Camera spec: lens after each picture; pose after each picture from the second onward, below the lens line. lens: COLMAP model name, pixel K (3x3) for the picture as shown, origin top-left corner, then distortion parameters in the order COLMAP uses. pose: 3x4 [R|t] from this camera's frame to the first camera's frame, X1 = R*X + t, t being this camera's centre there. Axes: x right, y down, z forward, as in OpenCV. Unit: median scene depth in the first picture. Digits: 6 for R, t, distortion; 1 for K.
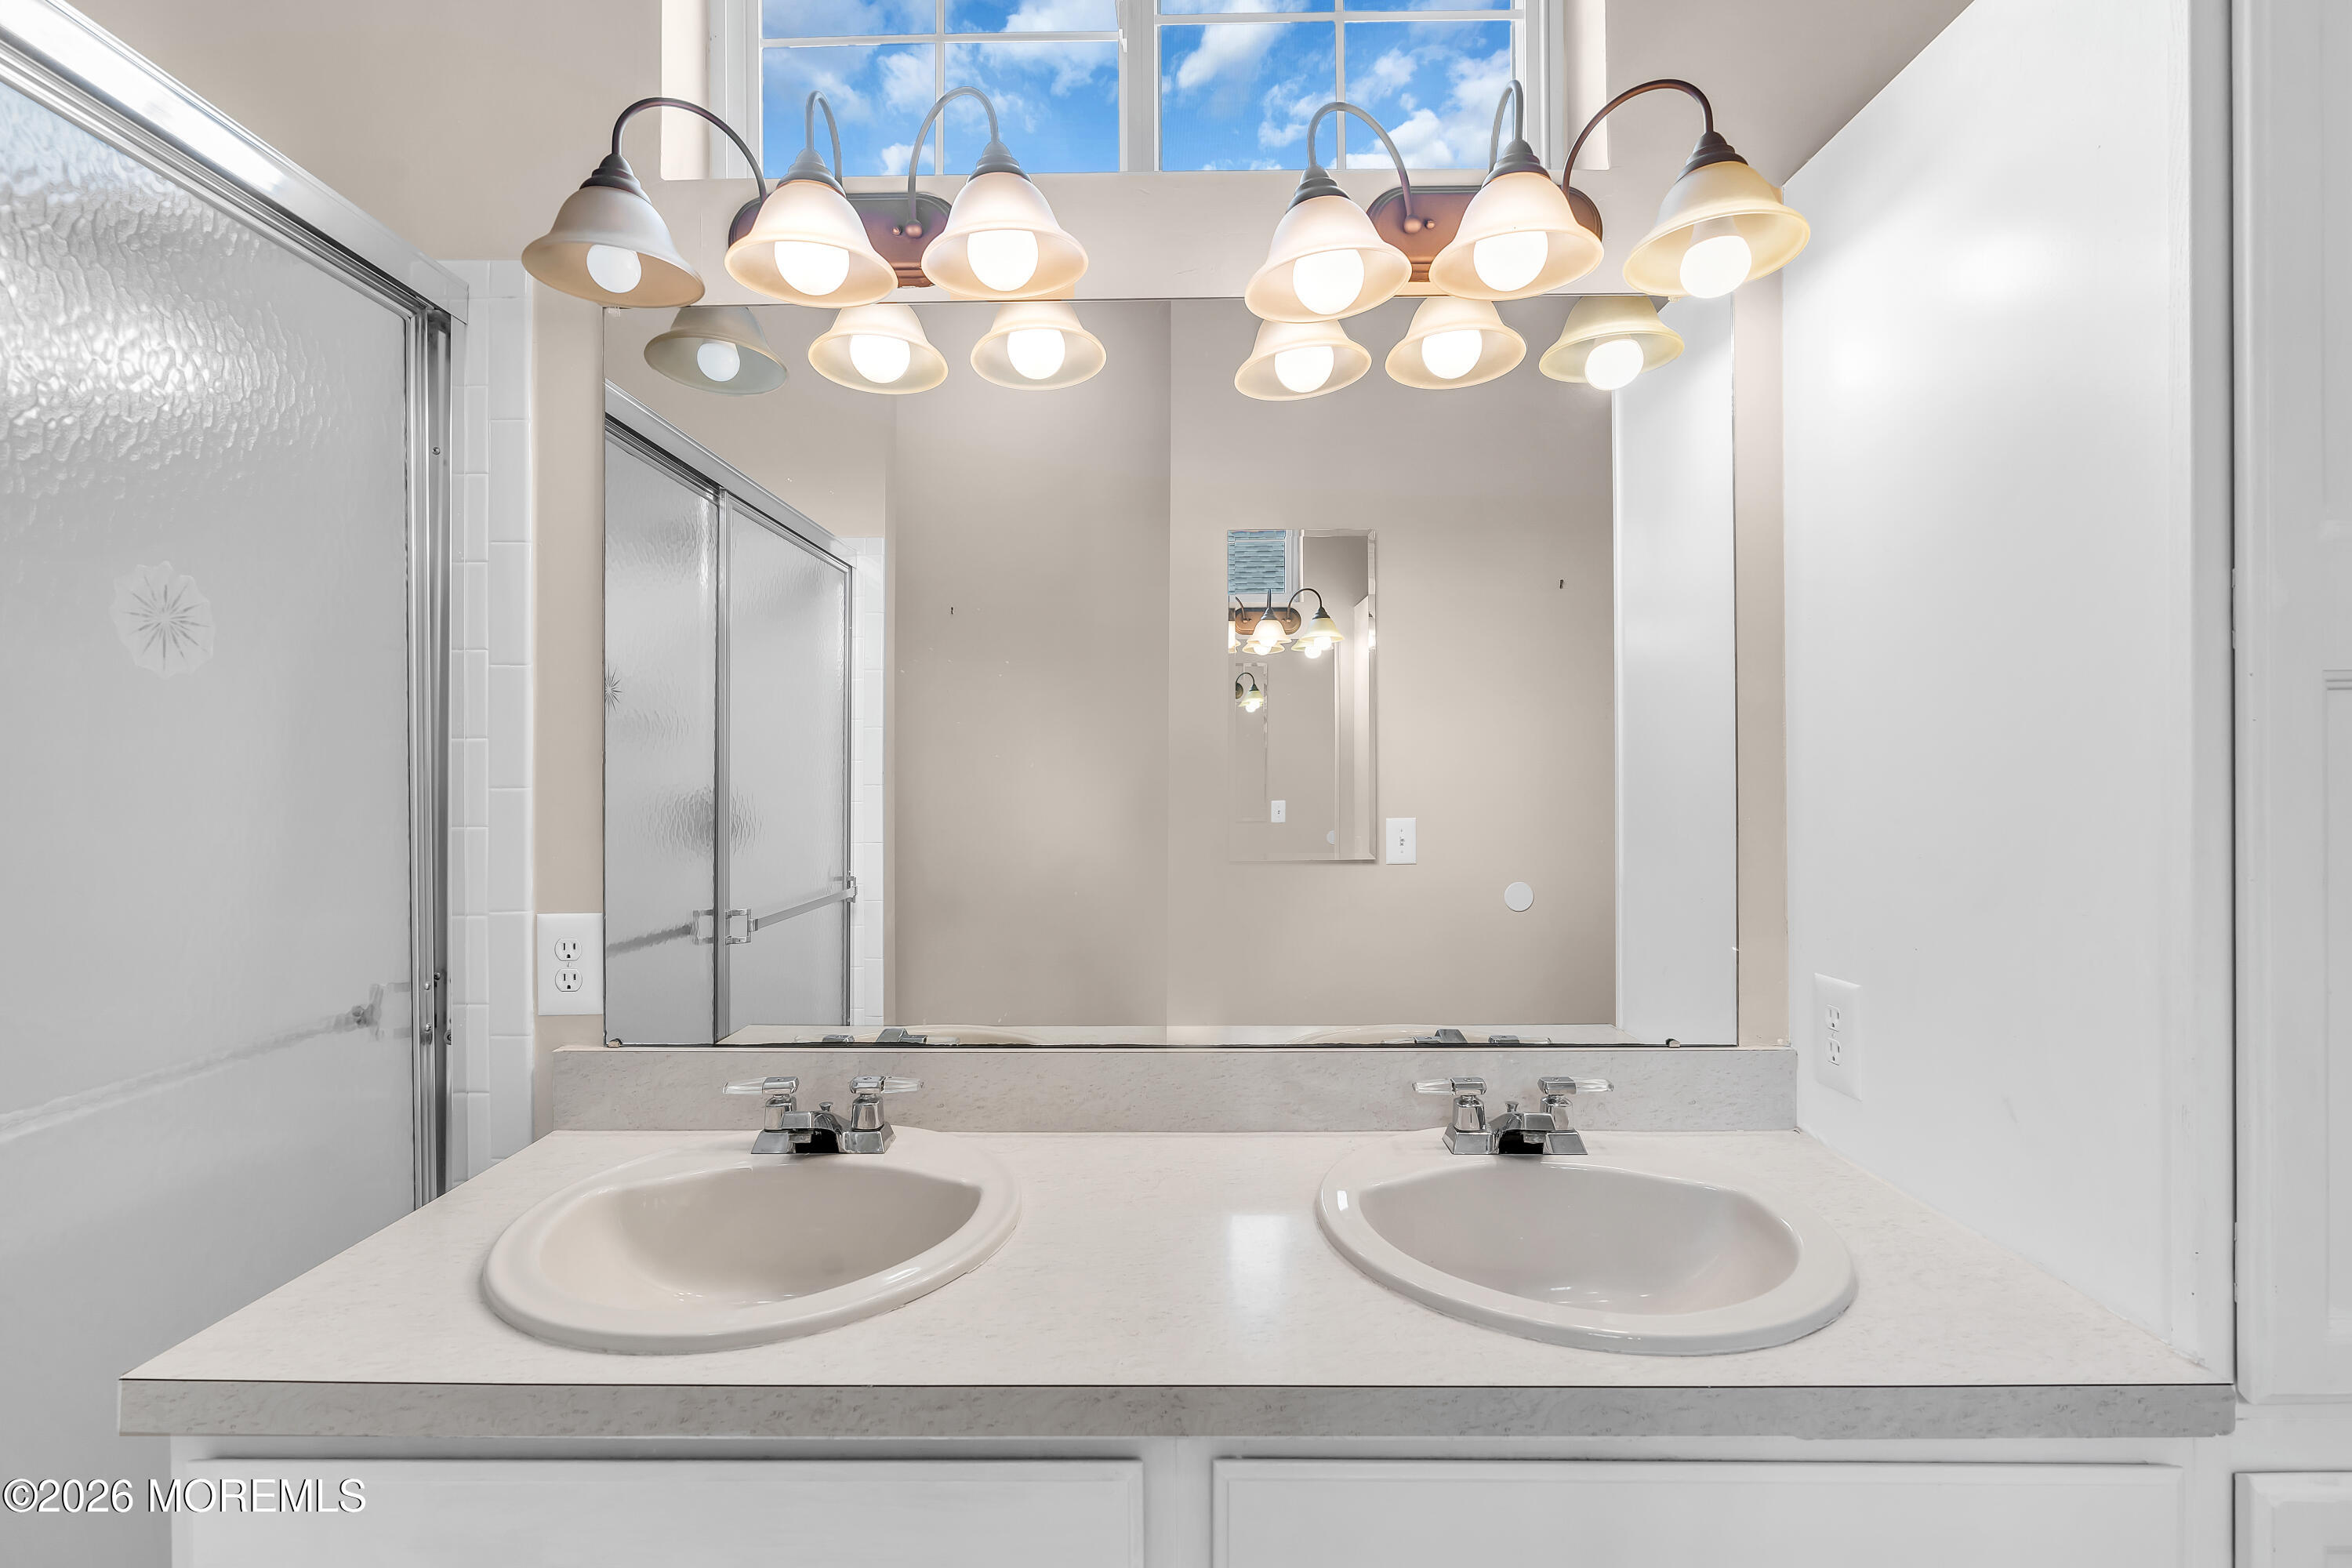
lens RADIAL K [[1058.2, 0, 1169.2], [0, 1058.2, 778.6], [0, 0, 1]] dist [-0.009618, 0.003178]
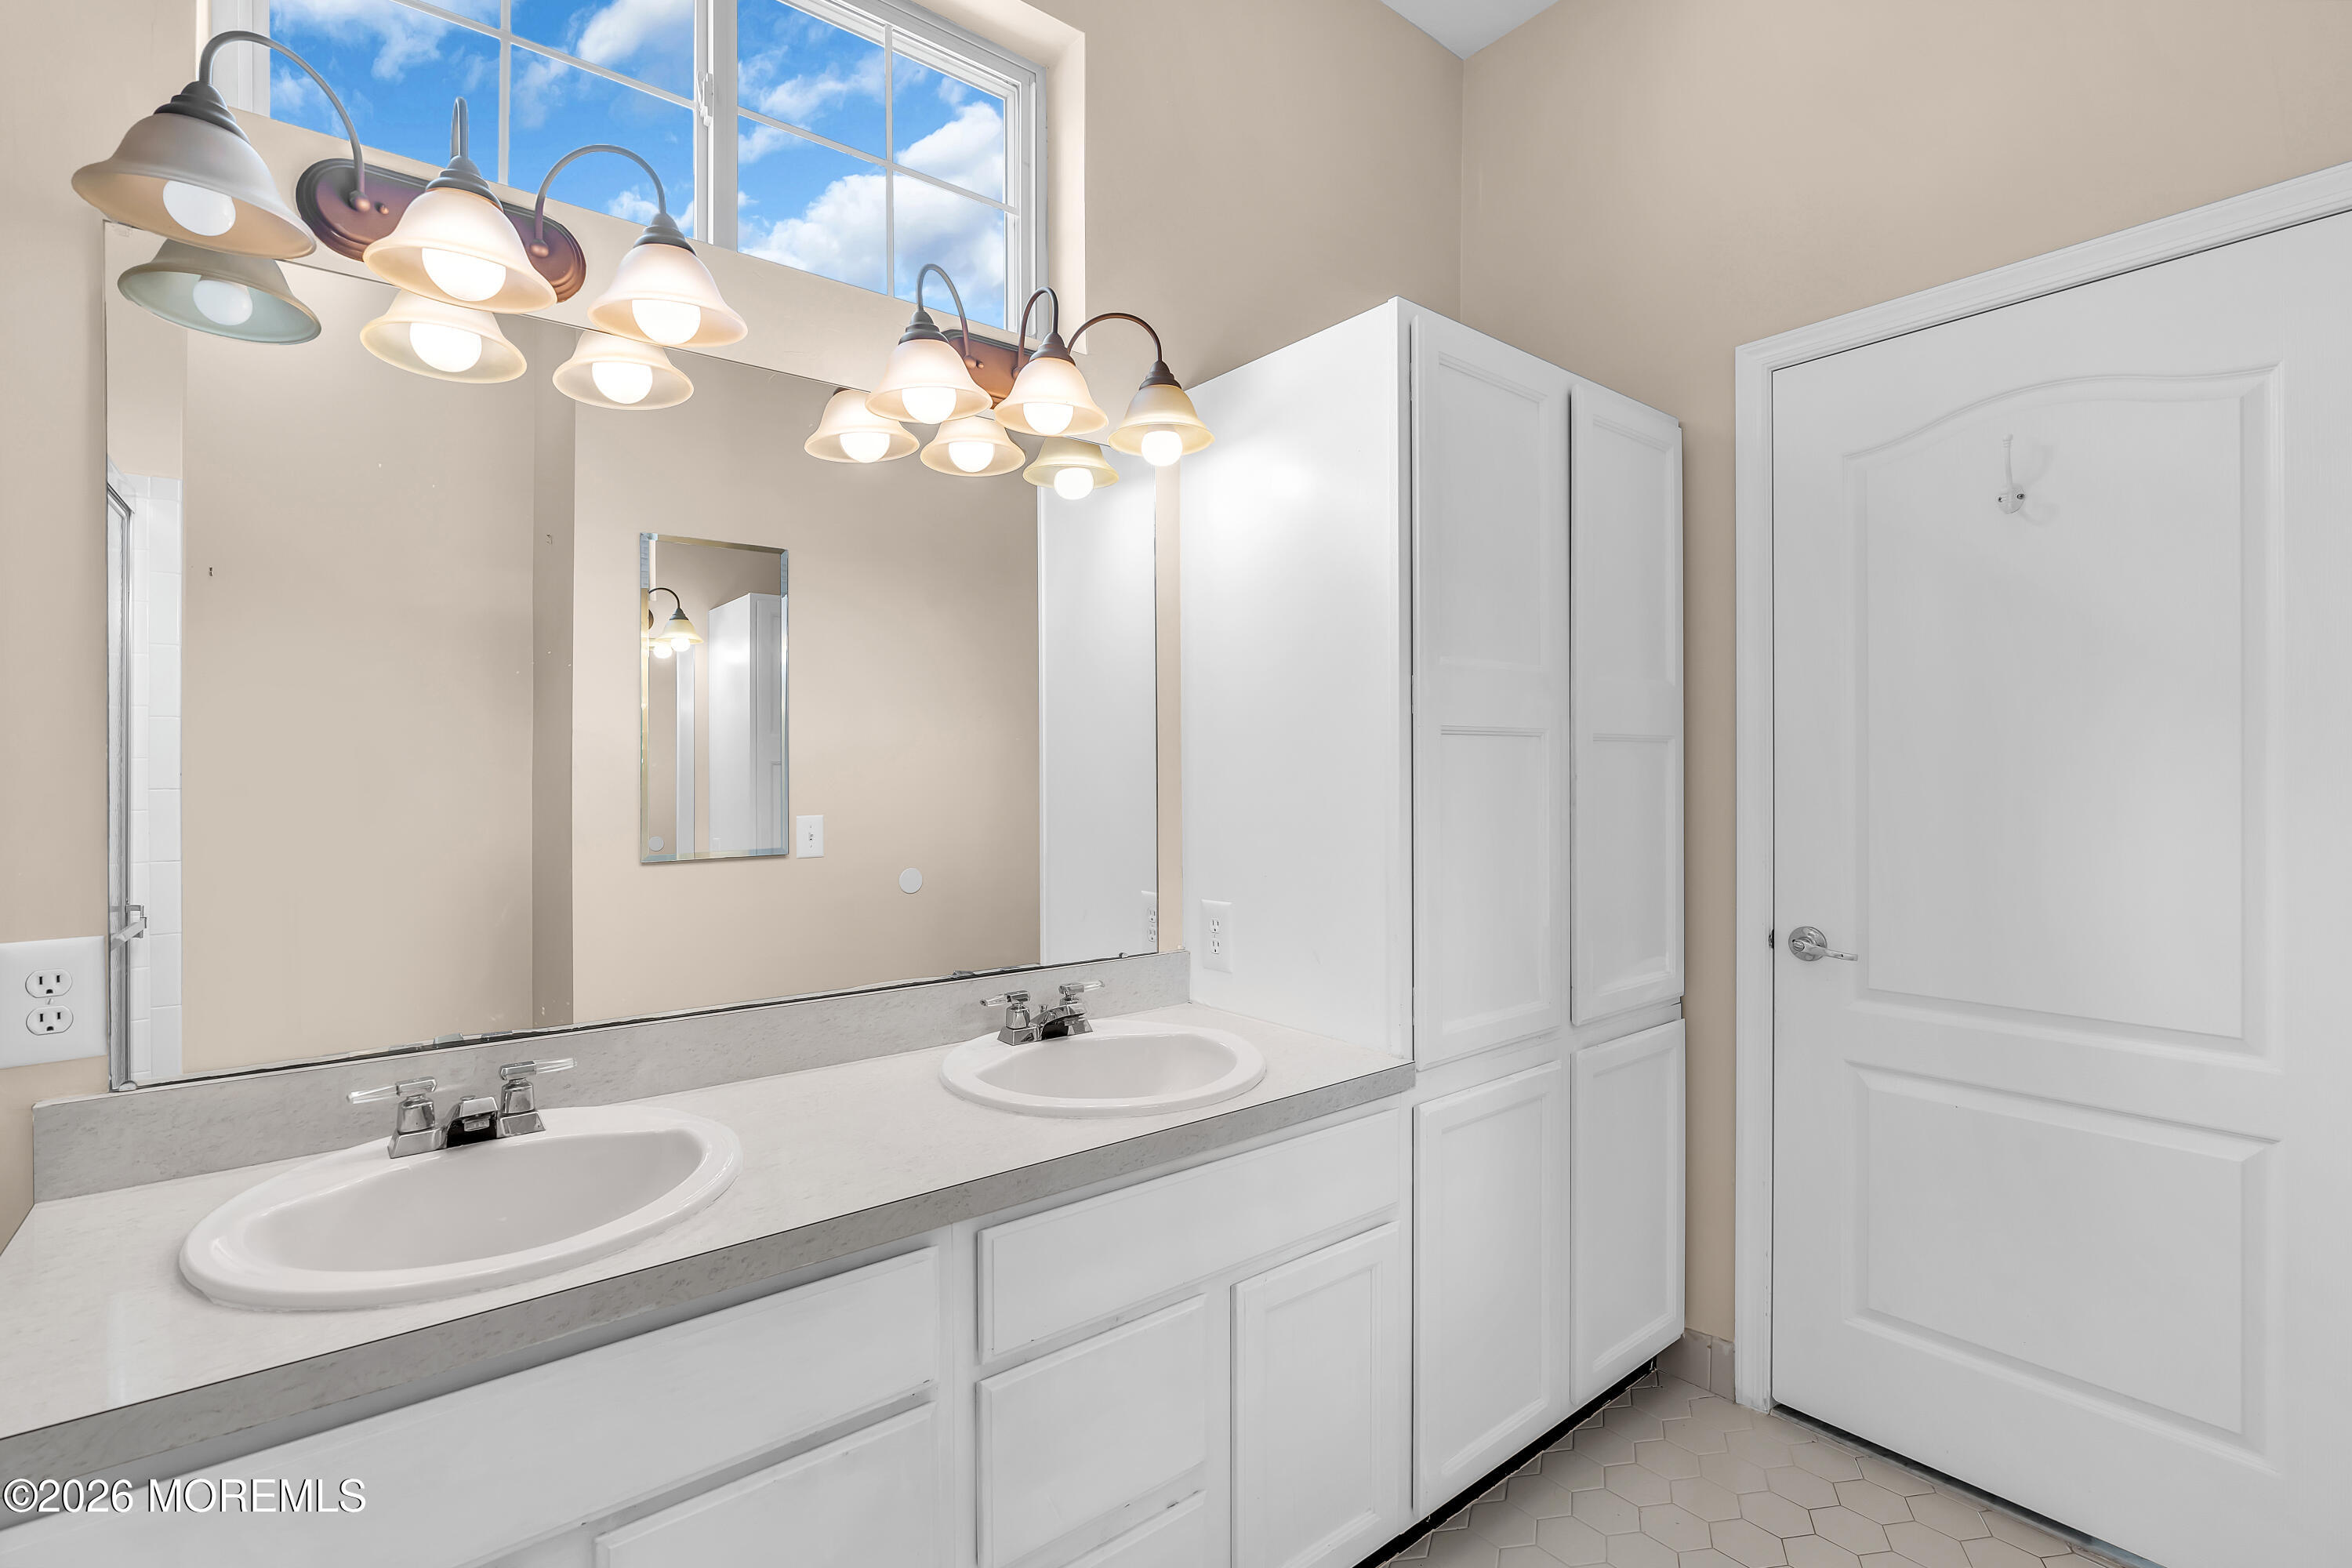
lens RADIAL K [[1058.2, 0, 1169.2], [0, 1058.2, 778.6], [0, 0, 1]] dist [-0.009618, 0.003178]
pose [[0.776185, -0.001202, 0.630504, -0.412509], [0.003760, 0.999989, -0.002723, 0.007428], [-0.630494, 0.004485, 0.776181, -0.195024]]
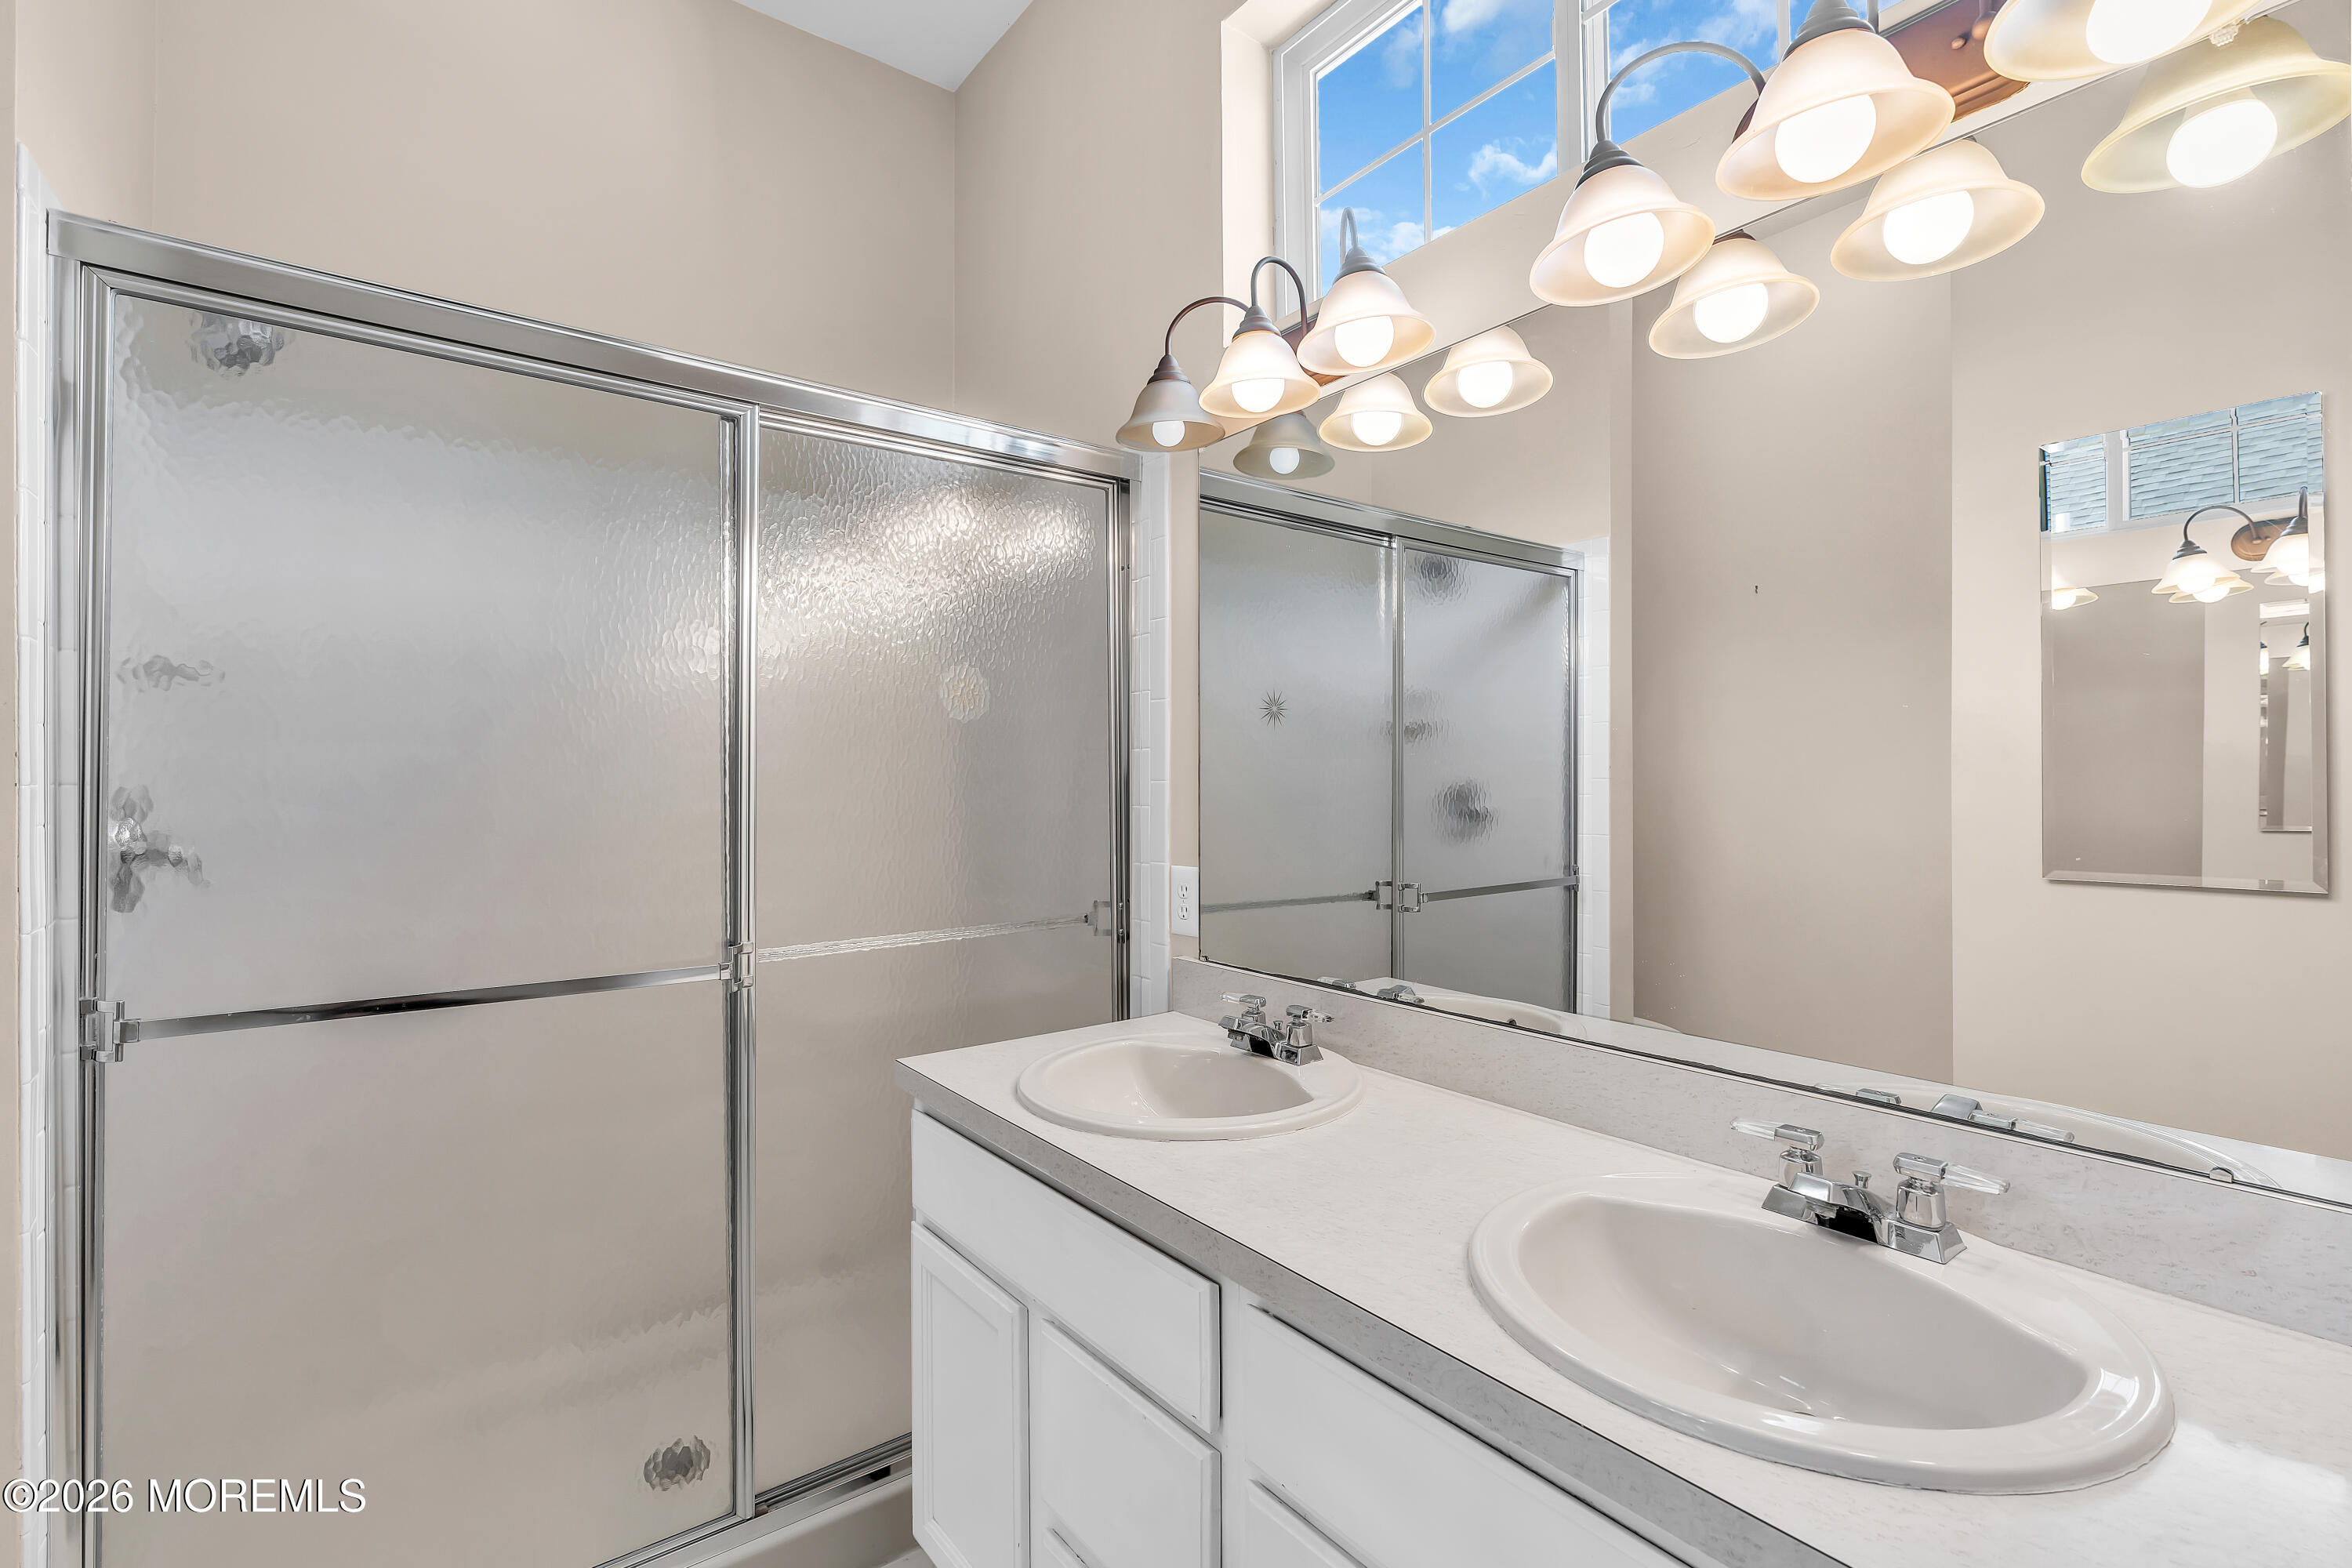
lens RADIAL K [[1058.2, 0, 1169.2], [0, 1058.2, 778.6], [0, 0, 1]] dist [-0.009618, 0.003178]
pose [[0.614527, 0.002487, -0.788892, 0.591106], [0.002301, 0.999985, 0.004945, -0.001756], [0.788893, -0.004855, 0.614512, 0.079251]]
